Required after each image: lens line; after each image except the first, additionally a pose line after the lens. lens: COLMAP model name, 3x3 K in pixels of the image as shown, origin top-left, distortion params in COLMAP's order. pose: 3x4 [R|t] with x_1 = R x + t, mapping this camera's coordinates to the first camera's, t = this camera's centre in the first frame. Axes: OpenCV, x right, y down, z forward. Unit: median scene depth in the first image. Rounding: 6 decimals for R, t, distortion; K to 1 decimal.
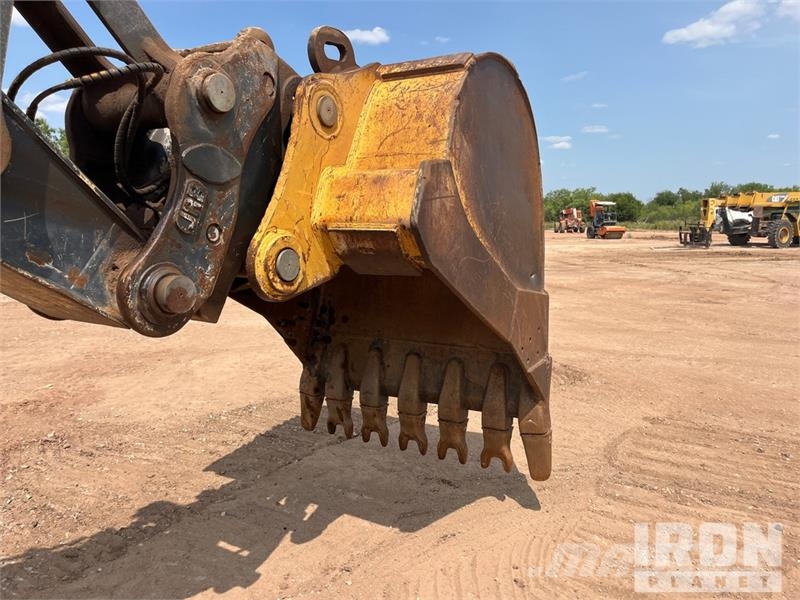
lens RADIAL K [[607.0, 0, 409.8], [0, 607.0, 299.9], [0, 0, 1]] dist [0.061303, -0.095096]
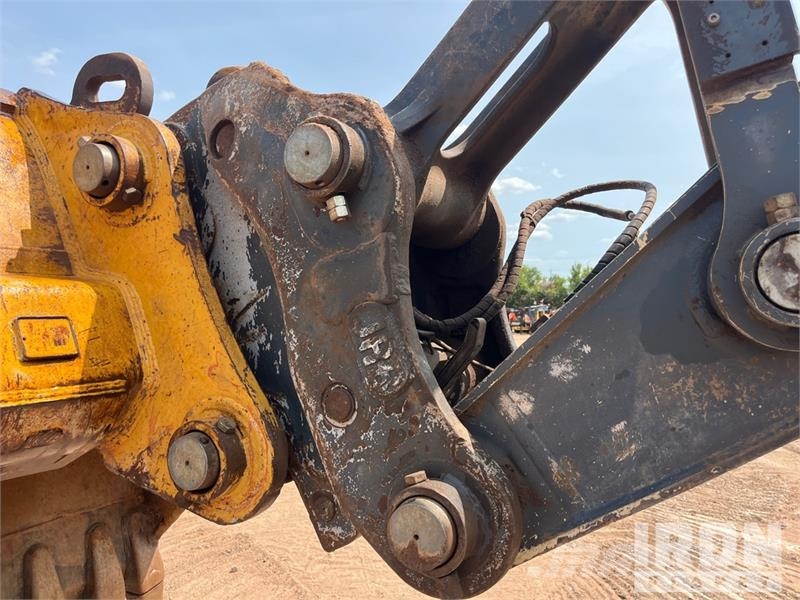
lens RADIAL K [[607.0, 0, 409.8], [0, 607.0, 299.9], [0, 0, 1]] dist [0.061303, -0.095096]
pose [[-0.080229, 0.011980, 0.996704, -0.619118], [0.127242, 0.991870, -0.001679, -0.115834], [-0.988622, 0.126688, -0.081101, 0.614528]]
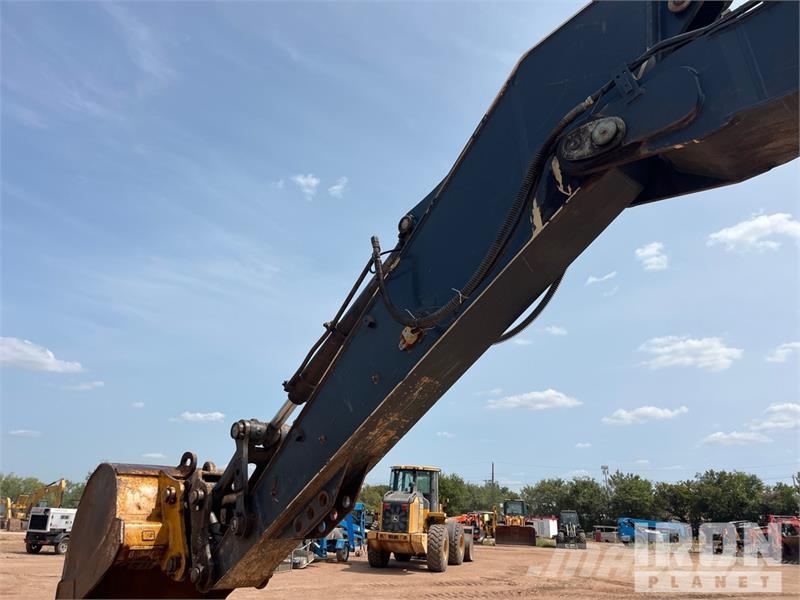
lens RADIAL K [[593.6, 0, 400.0], [0, 593.6, 300.0], [0, 0, 1]] dist [0.135608, -0.195778]
pose [[0.264778, 0.328430, 0.906657, -1.667314], [0.111632, 0.923452, -0.367115, -0.038529], [-0.957826, 0.198416, 0.207846, -0.237651]]
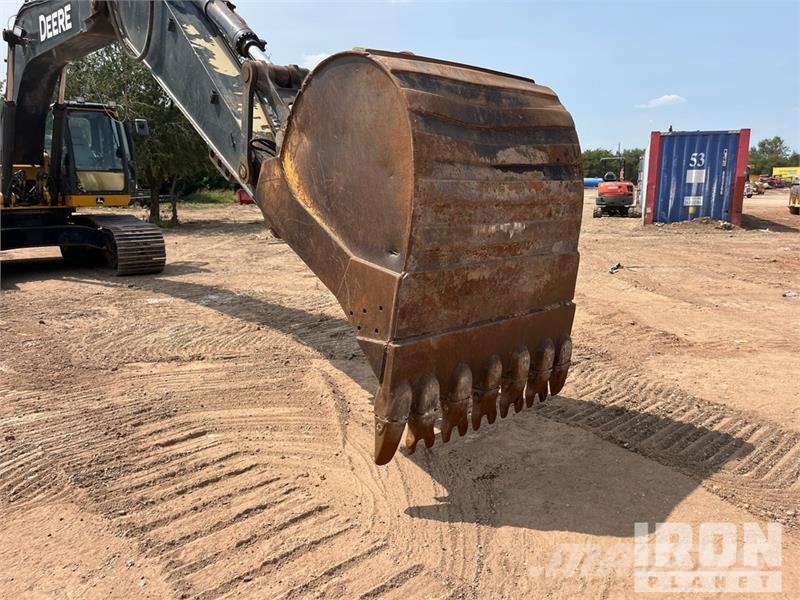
lens RADIAL K [[607.0, 0, 409.8], [0, 607.0, 299.9], [0, 0, 1]] dist [0.061303, -0.095096]
pose [[-0.298710, 0.175374, -0.938092, 0.980325], [-0.115174, 0.969161, 0.217856, -0.161435], [0.947368, 0.173120, -0.269300, 1.166951]]
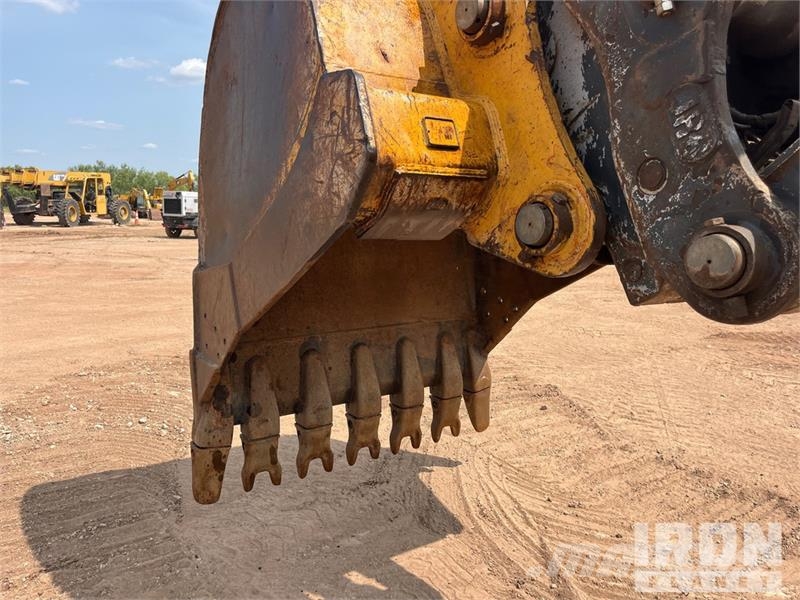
lens RADIAL K [[609.4, 0, 397.0], [0, 609.4, 304.6], [0, 0, 1]] dist [0.063144, -0.103768]
pose [[0.424963, -0.133621, 0.895294, -0.729083], [0.099360, 0.989955, 0.100586, -0.044949], [-0.899741, 0.046211, 0.433971, 0.612227]]
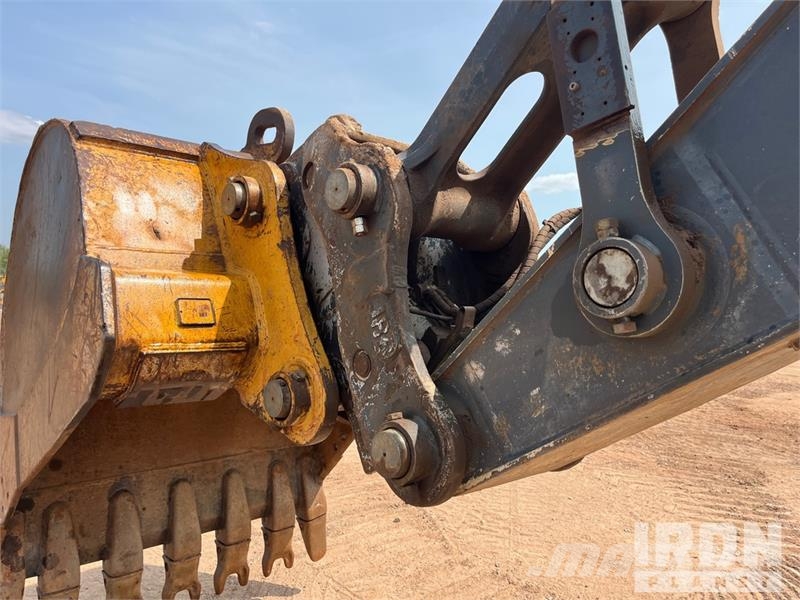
lens RADIAL K [[612.8, 0, 411.5], [0, 612.8, 299.1], [0, 0, 1]] dist [0.044578, -0.109197]
pose [[0.269433, 0.001981, 0.963017, -0.717972], [0.098832, 0.994661, -0.029698, -0.099380], [-0.957934, 0.103178, 0.267799, 0.478940]]
